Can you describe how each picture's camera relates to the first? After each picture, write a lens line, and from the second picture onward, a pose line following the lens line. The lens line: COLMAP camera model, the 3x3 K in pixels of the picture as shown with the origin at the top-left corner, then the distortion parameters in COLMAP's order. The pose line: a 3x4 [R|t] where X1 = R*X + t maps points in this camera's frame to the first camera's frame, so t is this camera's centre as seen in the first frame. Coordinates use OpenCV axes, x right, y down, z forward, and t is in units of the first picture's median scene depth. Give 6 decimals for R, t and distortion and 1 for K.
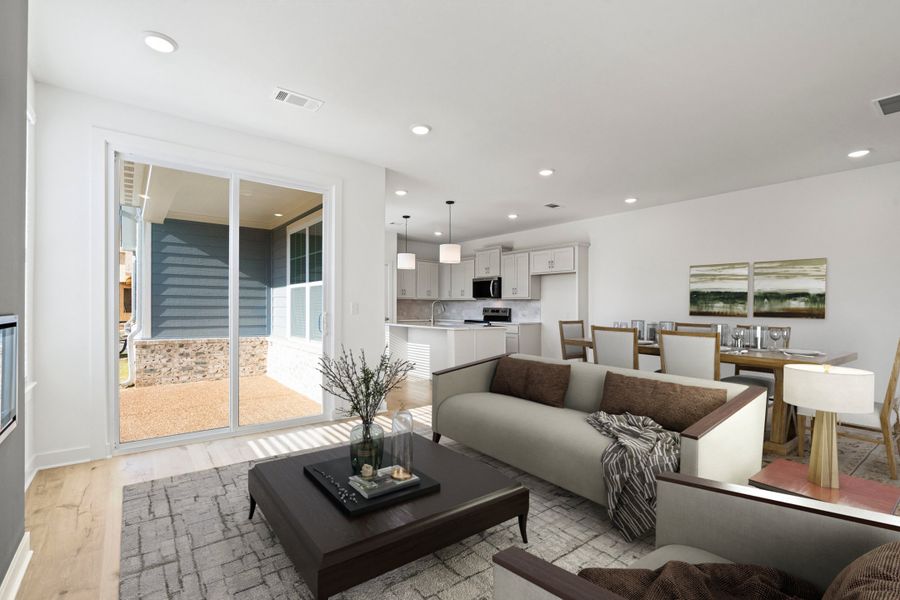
lens RADIAL K [[412.9, 0, 447.4], [0, 412.9, 302.5], [0, 0, 1]] dist [0.012941, -0.001252]
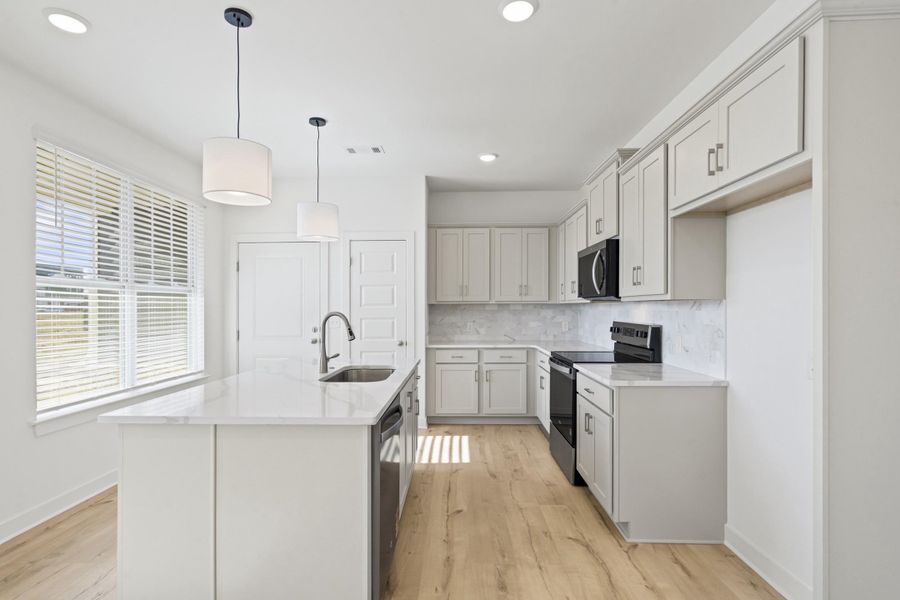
lens RADIAL K [[445.5, 0, 448.3], [0, 445.5, 308.7], [0, 0, 1]] dist [0.000208, 0.000249]
pose [[0.775132, -0.007623, -0.631753, 0.254553], [0.013553, 0.999898, 0.004563, -0.004851], [0.631654, -0.012099, 0.775156, 0.599640]]
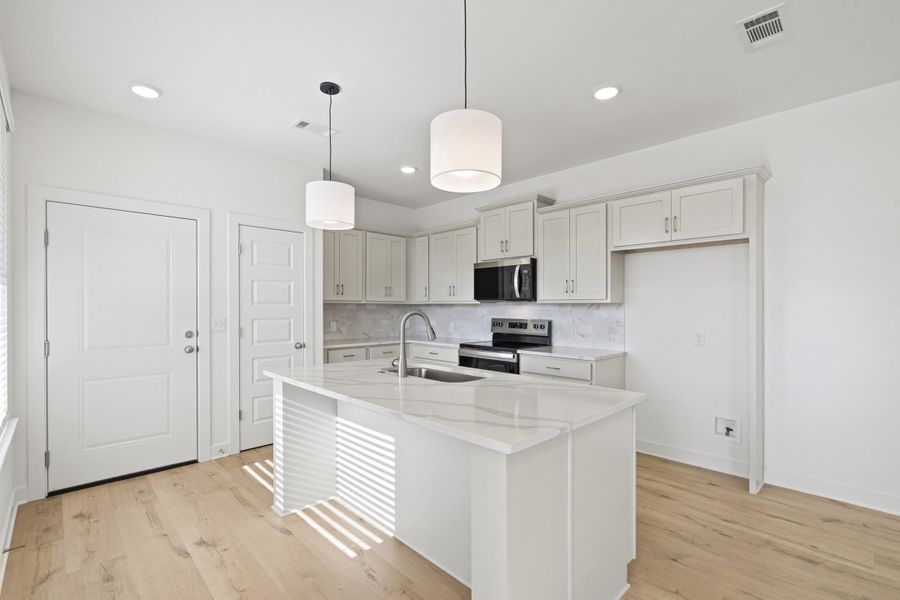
lens RADIAL K [[412.9, 0, 448.8], [0, 412.9, 317.7], [0, 0, 1]] dist [0.012941, -0.001252]
pose [[0.994422, -0.005842, 0.105312, -0.026649], [0.002335, 0.999440, 0.033392, -0.006992], [-0.105449, -0.032960, 0.993878, 0.507100]]
